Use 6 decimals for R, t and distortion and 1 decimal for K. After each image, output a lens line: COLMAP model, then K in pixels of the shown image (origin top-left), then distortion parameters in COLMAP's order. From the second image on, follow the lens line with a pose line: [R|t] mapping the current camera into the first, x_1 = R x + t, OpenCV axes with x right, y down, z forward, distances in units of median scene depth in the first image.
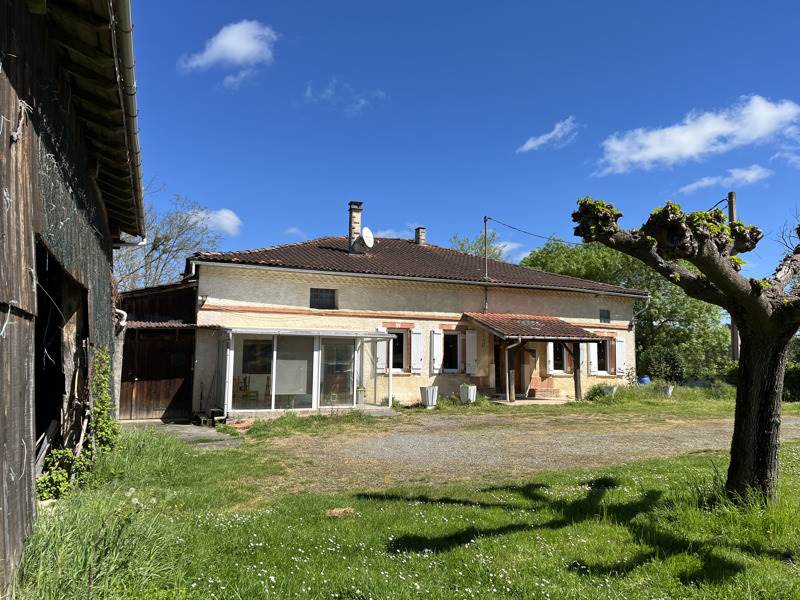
lens RADIAL K [[622.8, 0, 400.0], [0, 622.8, 300.0], [0, 0, 1]] dist [0.002283, -0.000040]
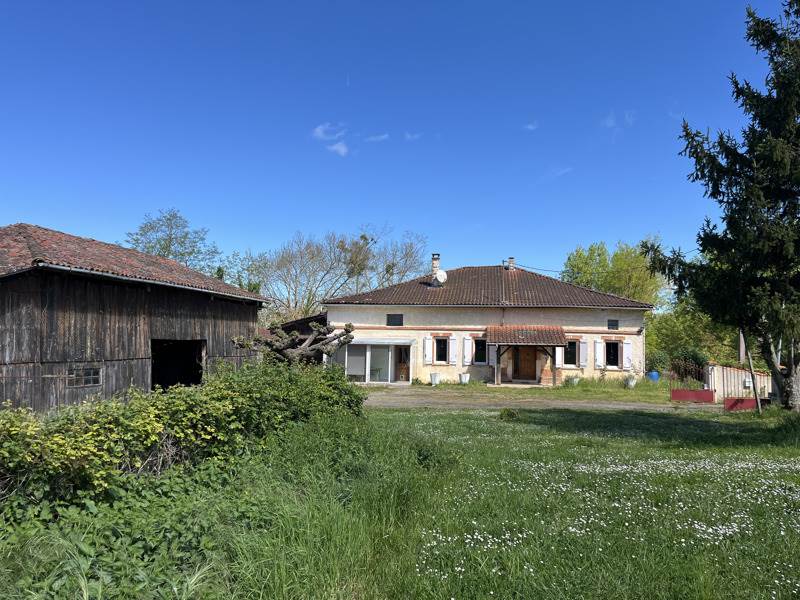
lens RADIAL K [[622.8, 0, 400.0], [0, 622.8, 300.0], [0, 0, 1]] dist [0.002283, -0.000040]
pose [[0.807814, -0.025562, -0.588883, 0.846037], [0.053091, 0.998154, 0.029501, -0.099858], [0.587041, -0.055095, 0.807680, -0.357209]]
